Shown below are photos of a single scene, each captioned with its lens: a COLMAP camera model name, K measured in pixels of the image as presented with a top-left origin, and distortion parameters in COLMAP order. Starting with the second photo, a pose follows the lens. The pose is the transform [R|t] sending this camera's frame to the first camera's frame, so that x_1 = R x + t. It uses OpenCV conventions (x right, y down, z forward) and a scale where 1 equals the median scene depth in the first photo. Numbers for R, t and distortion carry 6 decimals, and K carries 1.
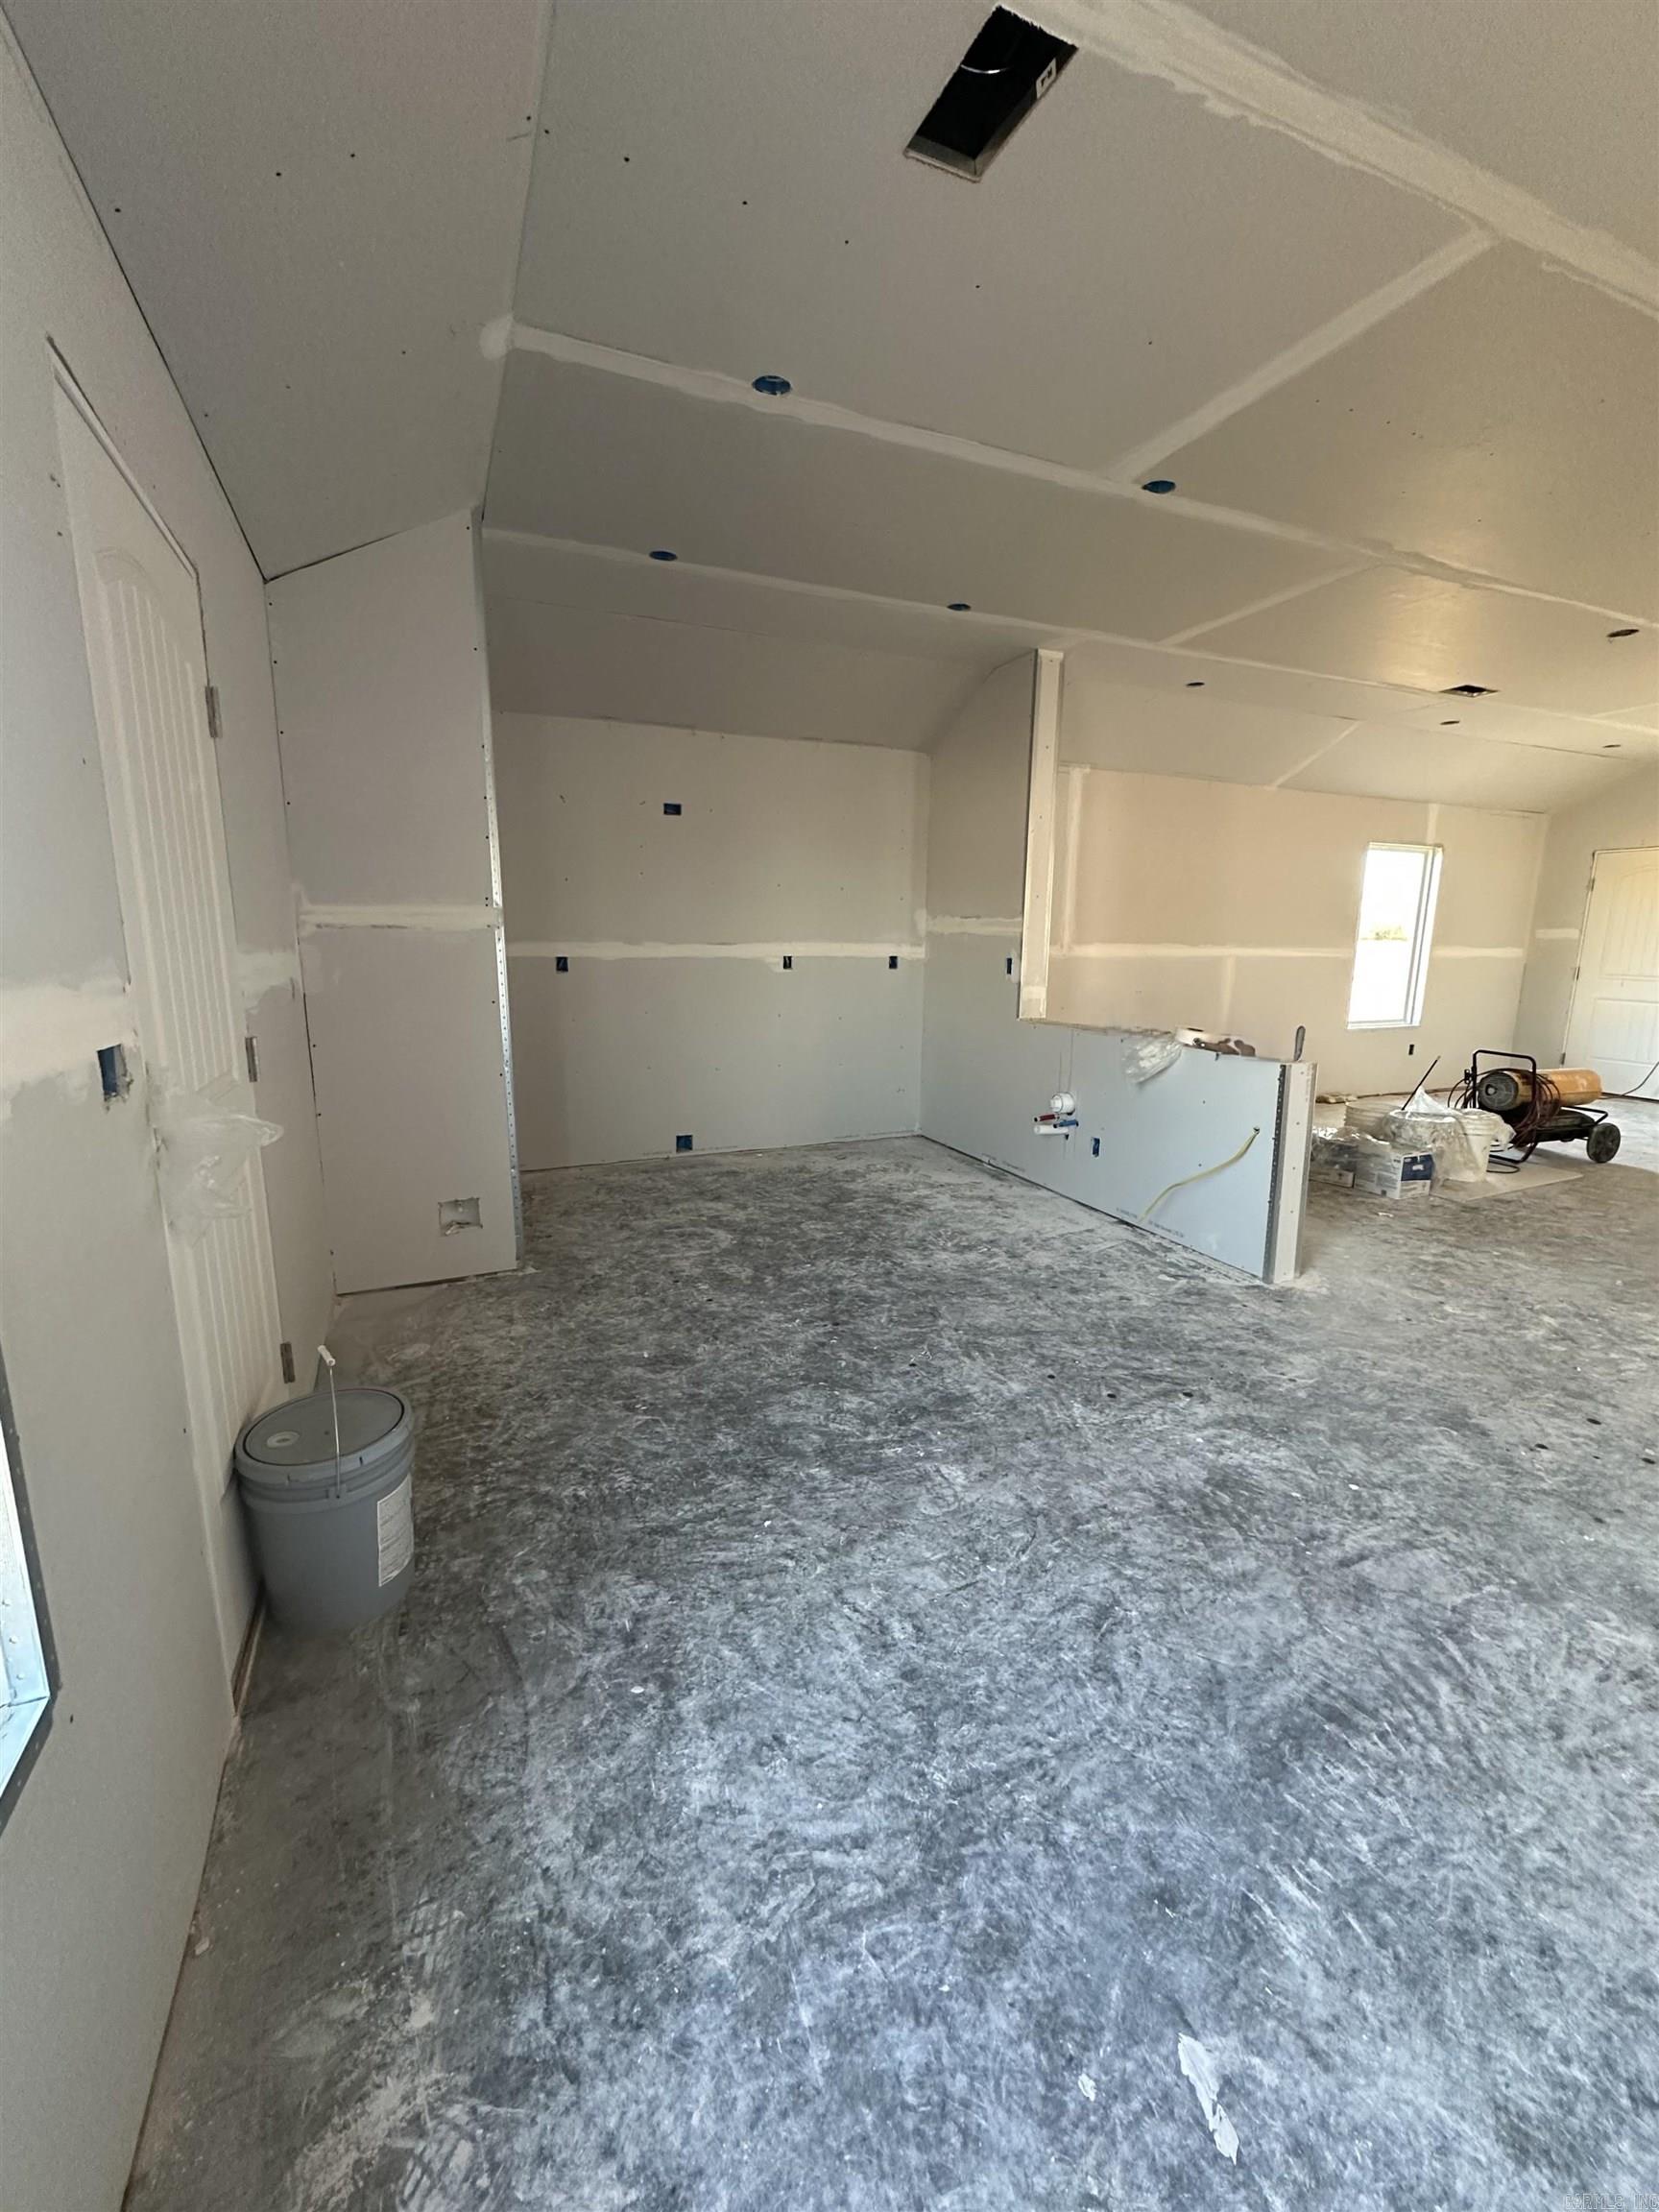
lens RADIAL K [[909.1, 0, 829.5], [0, 909.1, 1106.0], [0, 0, 1]] dist [-0.003457, 0.000913]
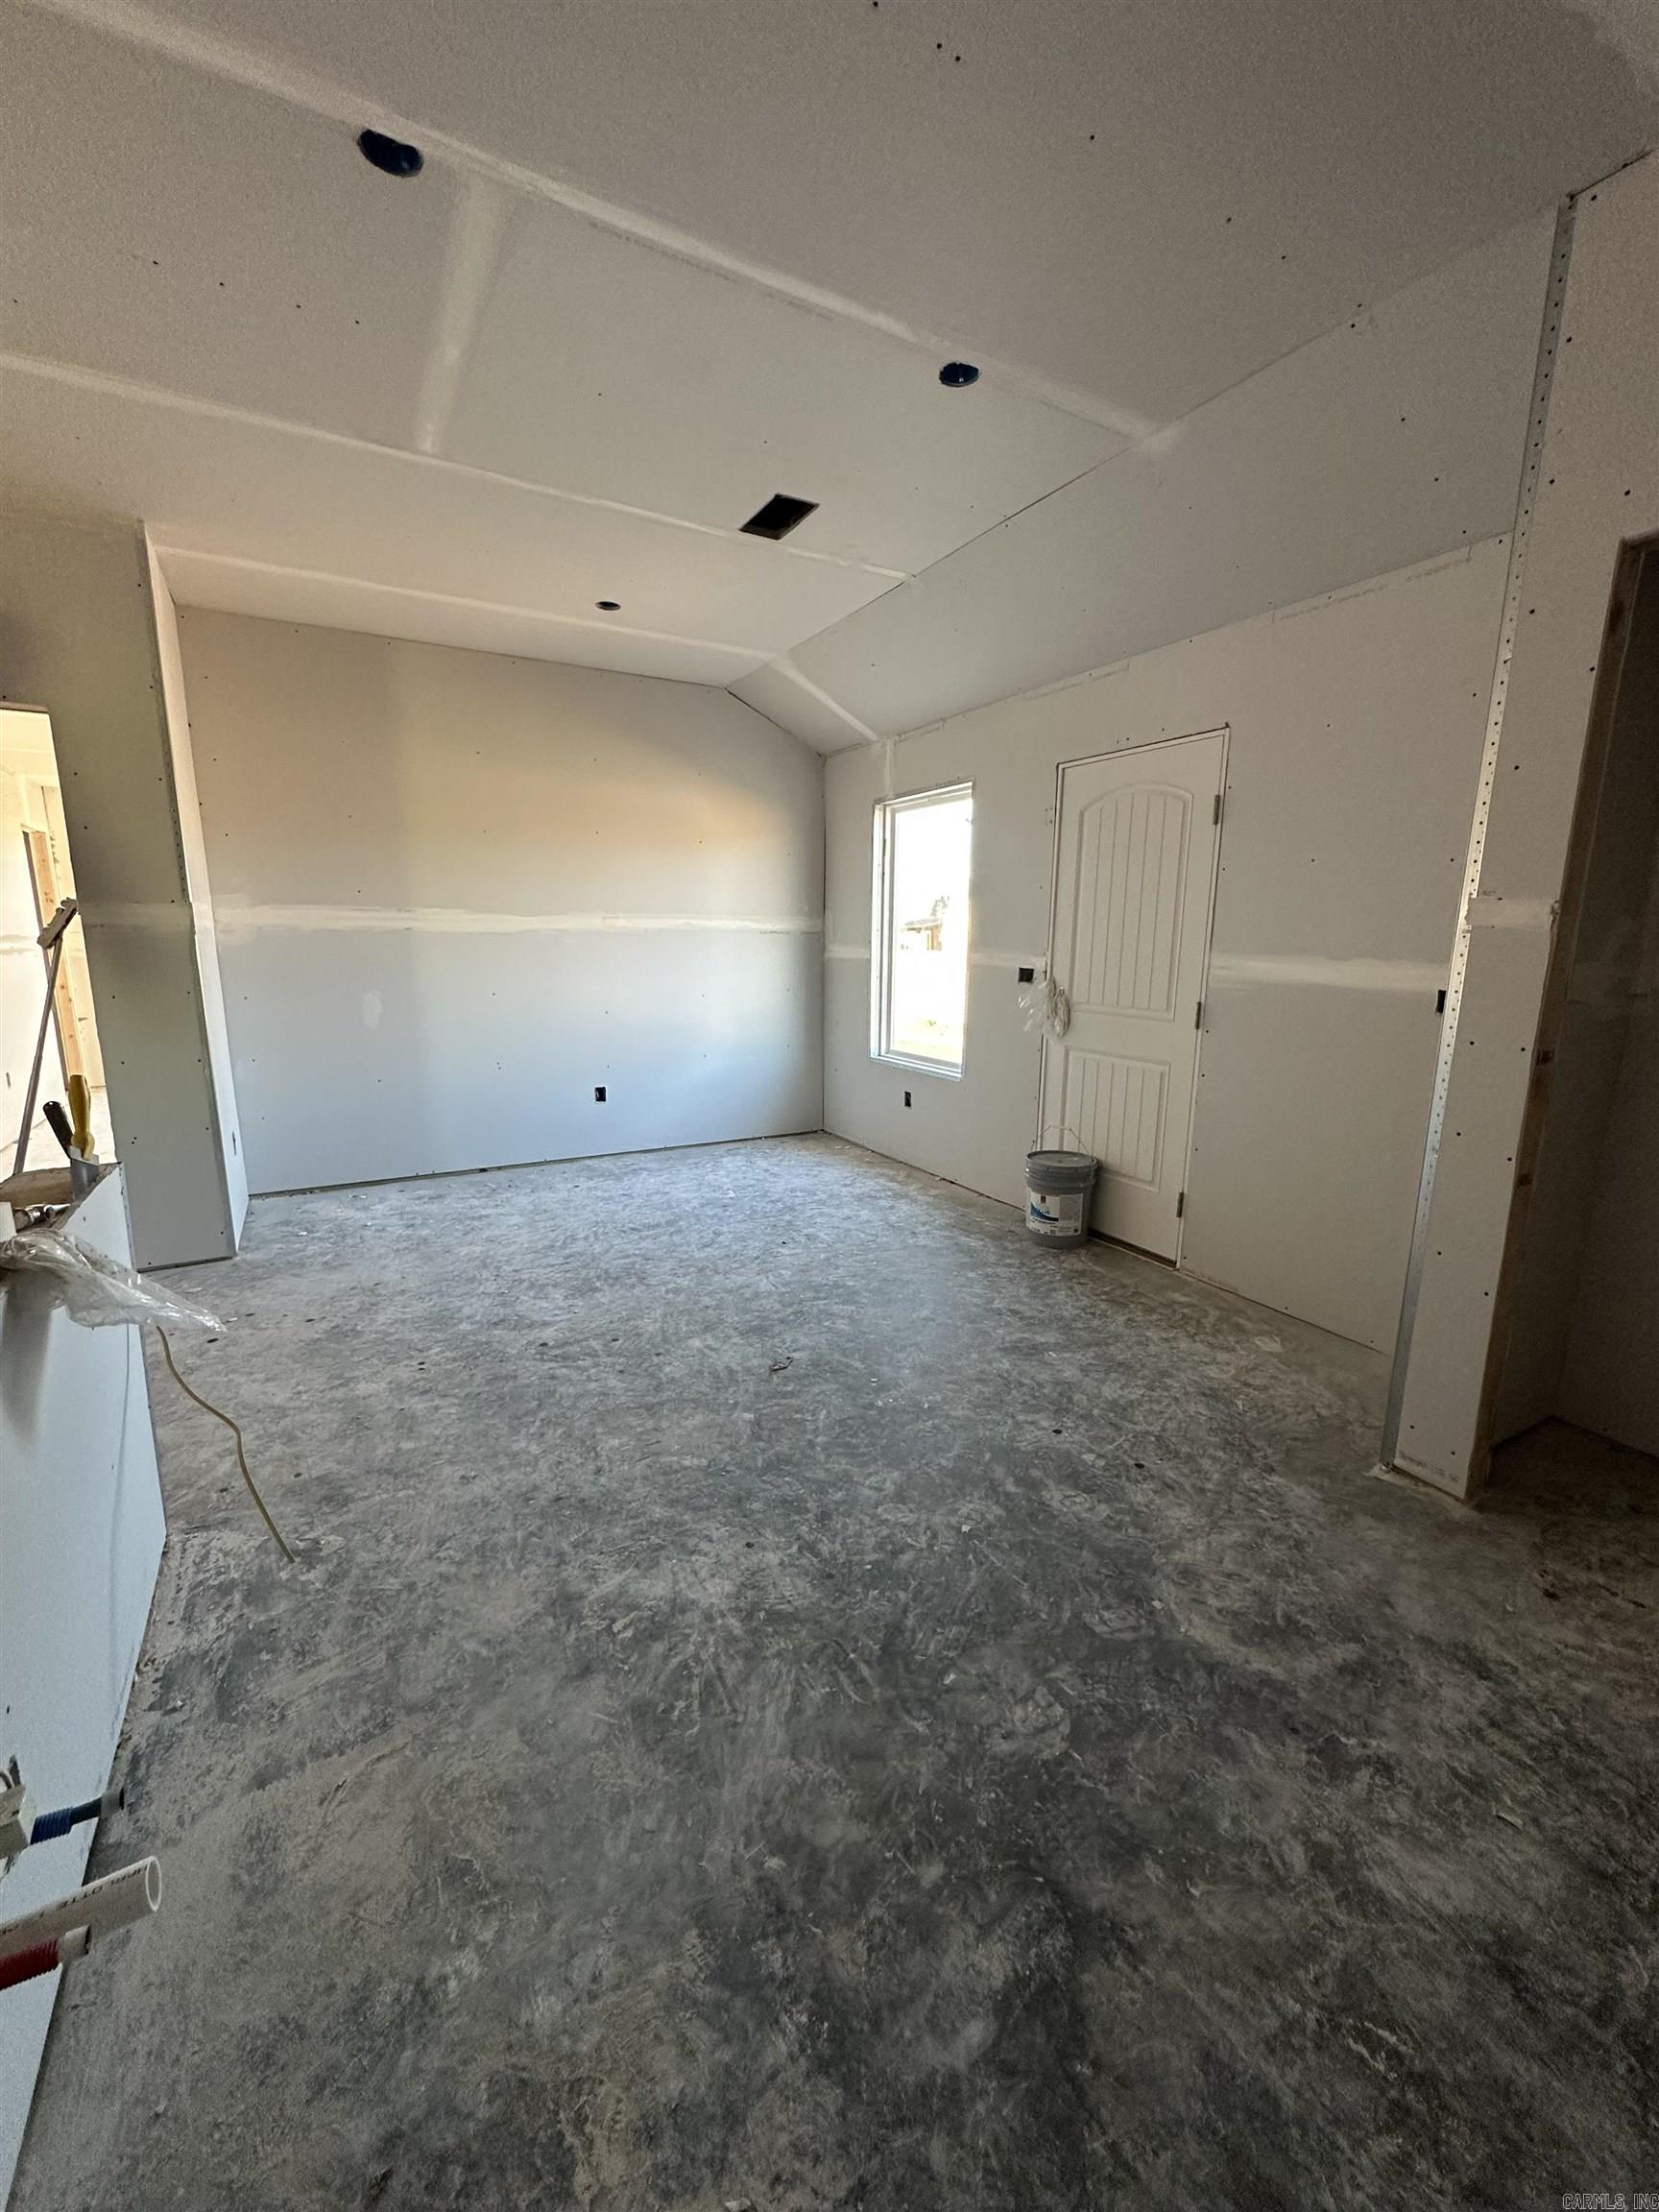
lens RADIAL K [[881.4, 0, 826.8], [0, 881.4, 1106.7], [0, 0, 1]] dist [-0.002588, 0.000062]
pose [[-0.994155, 0.006298, -0.107774, 0.143426], [-0.034780, 0.926389, 0.374959, -0.323135], [0.102202, 0.376516, -0.920755, 1.678690]]
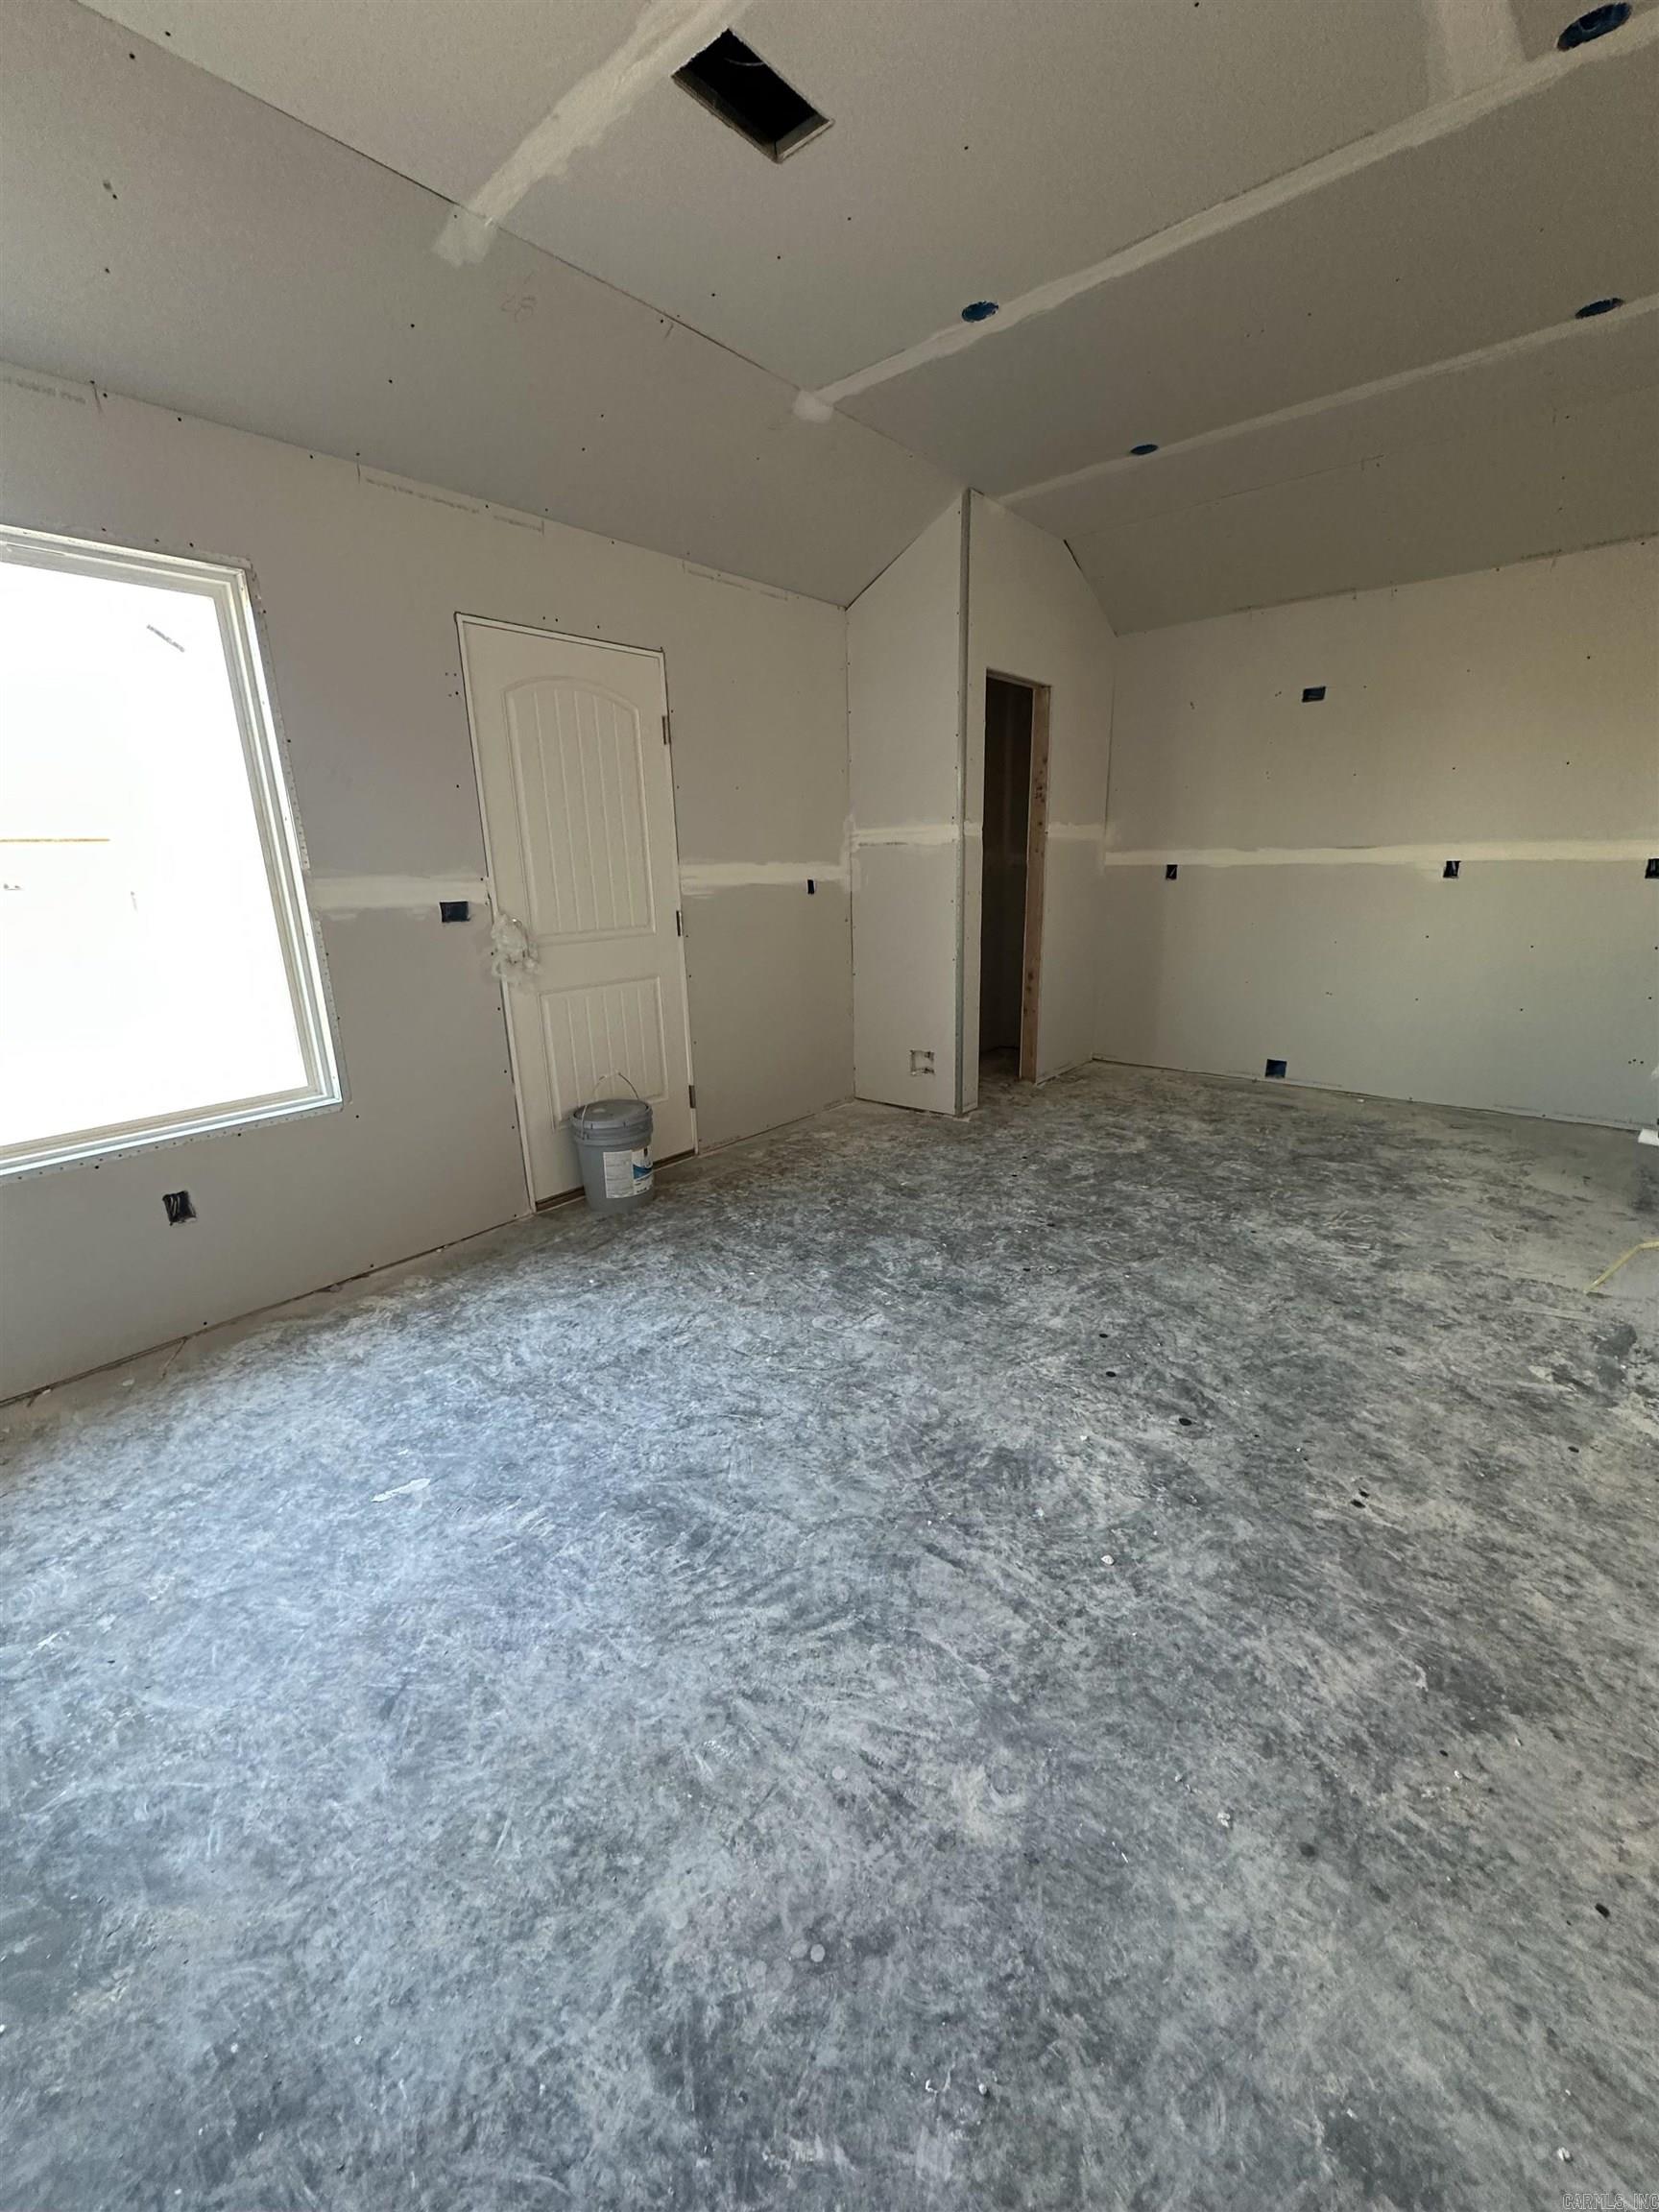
lens RADIAL K [[881.4, 0, 826.8], [0, 881.4, 1106.7], [0, 0, 1]] dist [-0.002588, 0.000062]
pose [[0.440254, 0.227725, -0.868515, 0.751387], [-0.139785, 0.972891, 0.184235, -0.040401], [0.886925, 0.040295, 0.460152, 0.315338]]
